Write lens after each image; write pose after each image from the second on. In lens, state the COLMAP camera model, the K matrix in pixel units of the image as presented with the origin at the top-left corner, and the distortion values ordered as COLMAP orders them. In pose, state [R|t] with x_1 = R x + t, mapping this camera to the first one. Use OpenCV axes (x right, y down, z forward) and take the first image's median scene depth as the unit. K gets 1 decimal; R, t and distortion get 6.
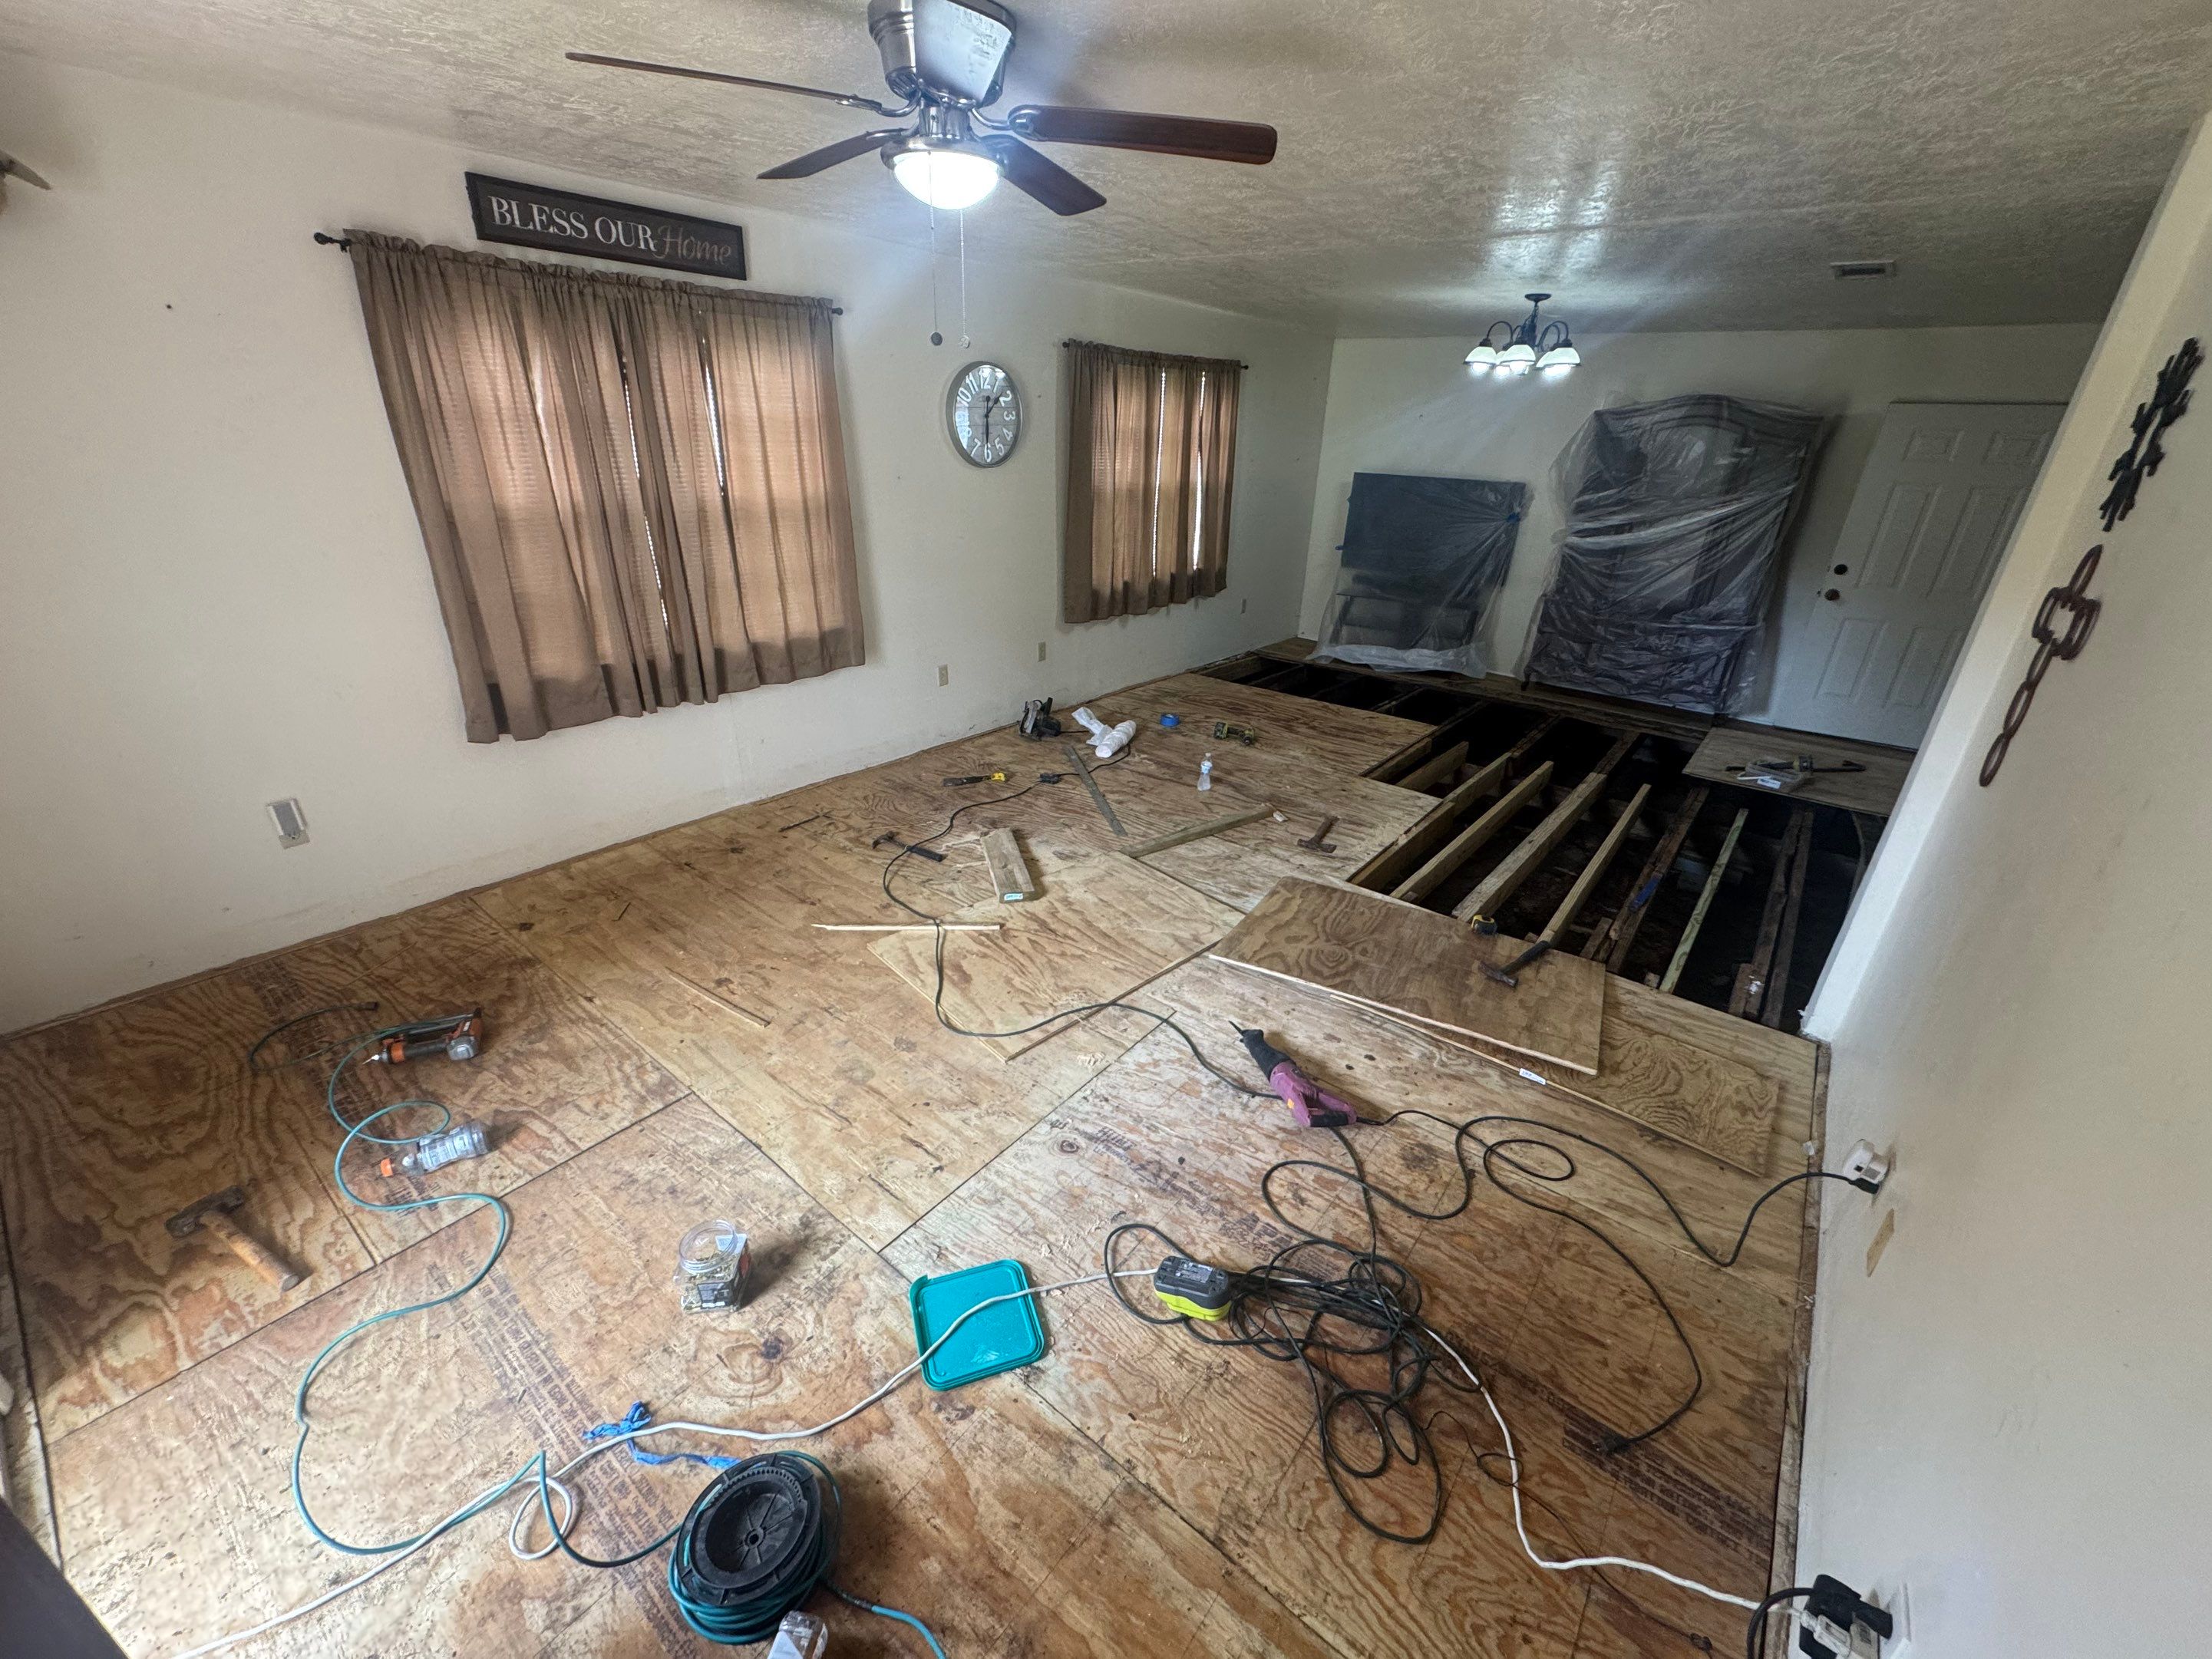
lens RADIAL K [[891.1, 0, 1093.8], [0, 891.1, 831.1], [0, 0, 1]] dist [-0.006022, 0.001113]
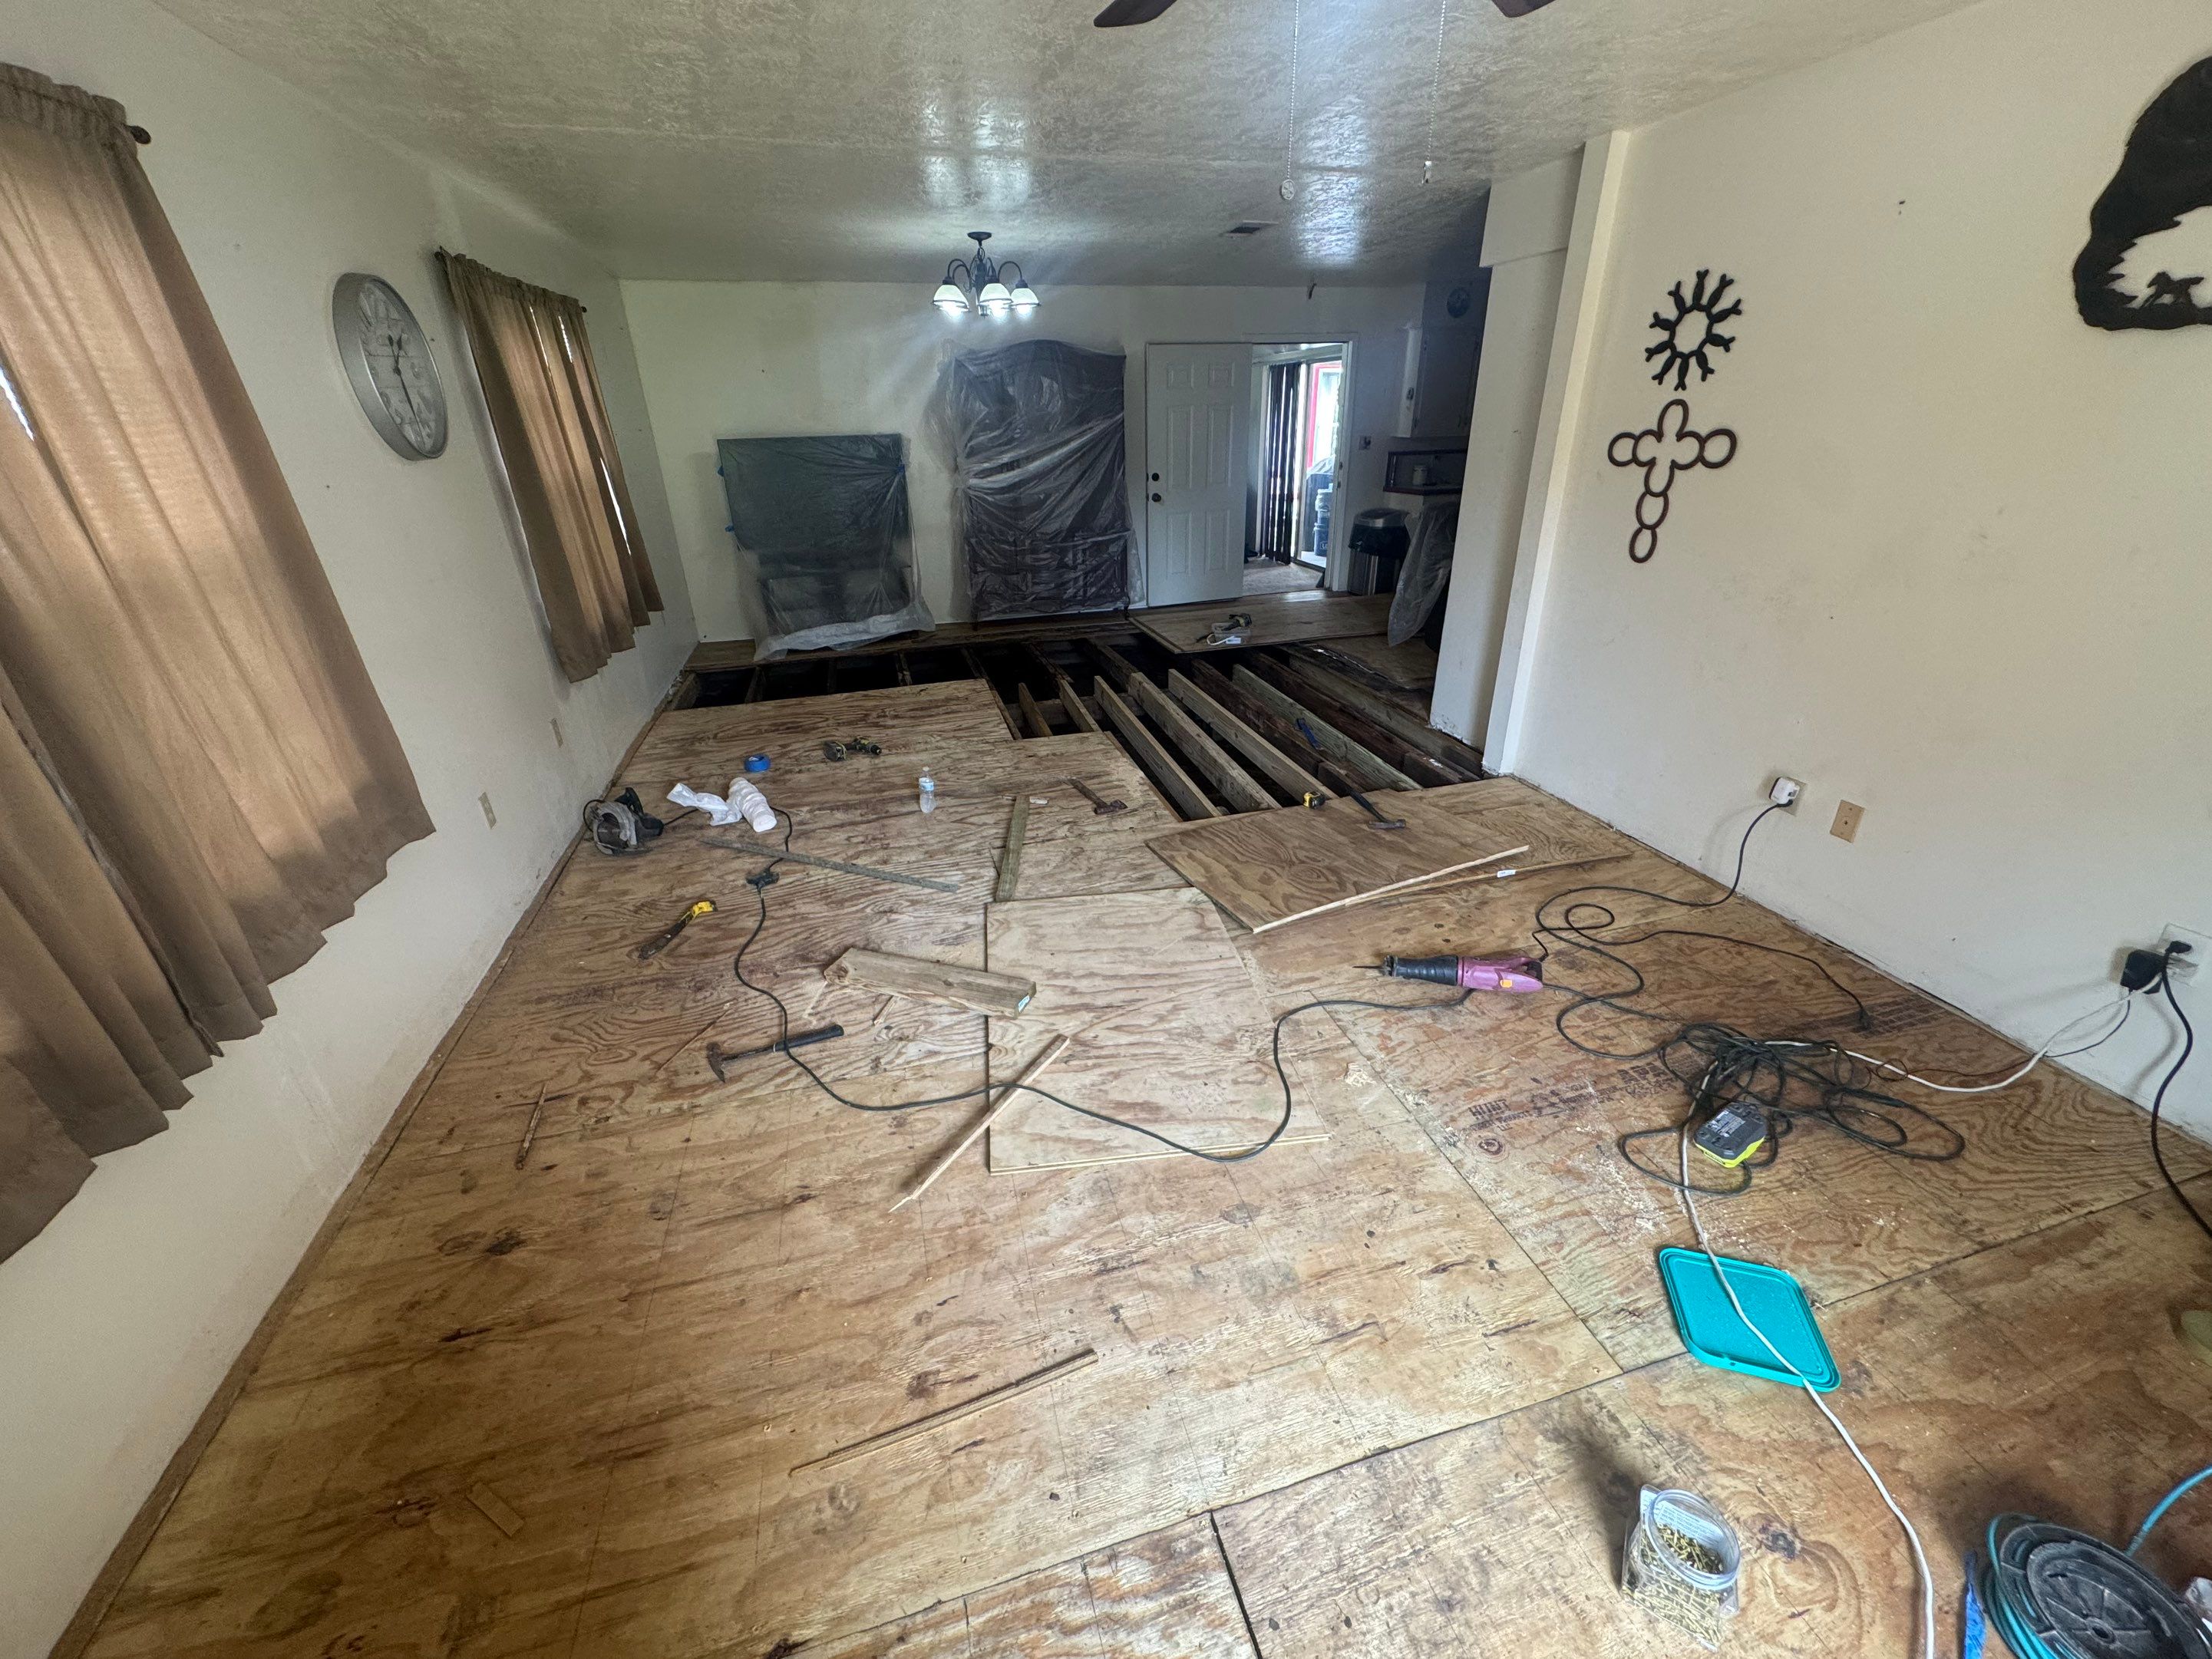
lens RADIAL K [[891.1, 0, 1103.7], [0, 891.1, 832.6], [0, 0, 1]] dist [-0.006022, 0.001113]
pose [[0.573793, -0.396093, 0.716848, -0.431424], [0.379235, 0.904281, 0.196104, -0.143175], [-0.725908, 0.159331, 0.669083, 0.354289]]
